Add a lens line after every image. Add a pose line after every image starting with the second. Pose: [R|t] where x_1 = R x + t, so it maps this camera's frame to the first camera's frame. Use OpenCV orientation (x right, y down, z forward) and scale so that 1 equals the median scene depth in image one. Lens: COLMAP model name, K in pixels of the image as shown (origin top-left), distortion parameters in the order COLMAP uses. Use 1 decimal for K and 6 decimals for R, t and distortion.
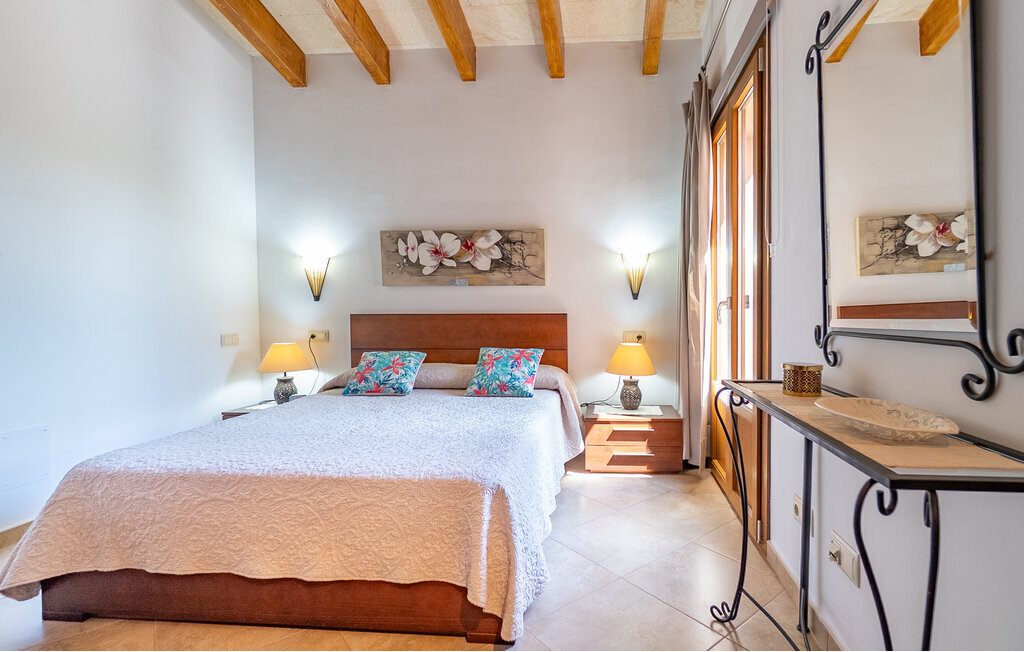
lens RADIAL K [[460.8, 0, 512.2], [0, 460.8, 332.4], [0, 0, 1]] dist [0.001111, 0.000118]
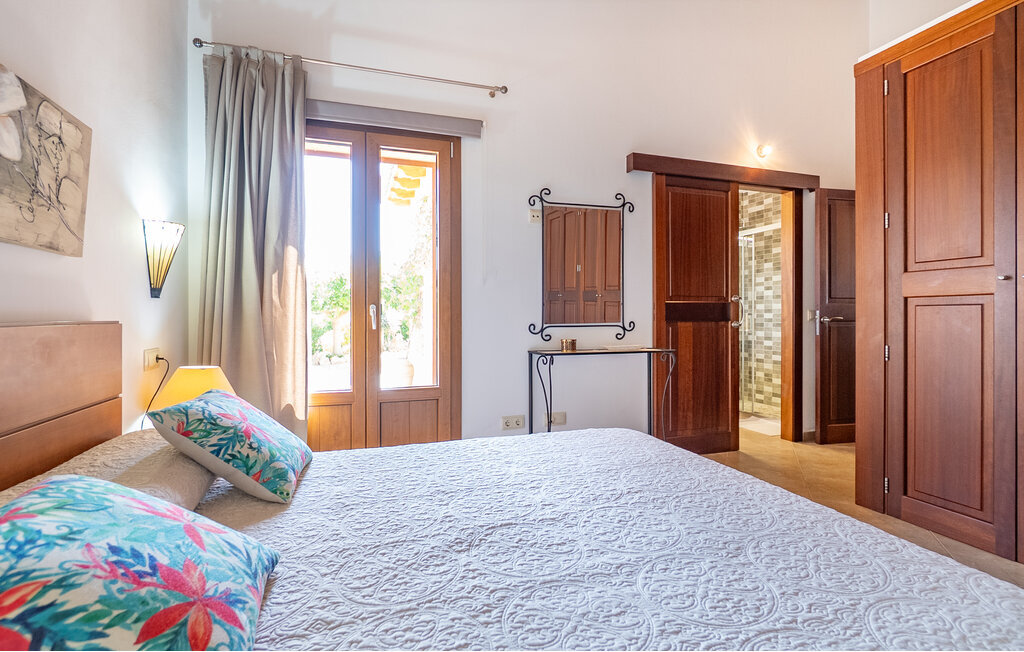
lens RADIAL K [[471.8, 0, 512.0], [0, 471.8, 326.0], [0, 0, 1]] dist [-0.002621, -0.000205]
pose [[-0.355491, -0.010423, 0.934622, -0.494883], [0.043069, 0.998693, 0.027519, -0.029409], [-0.933687, 0.050036, -0.354577, 0.779588]]
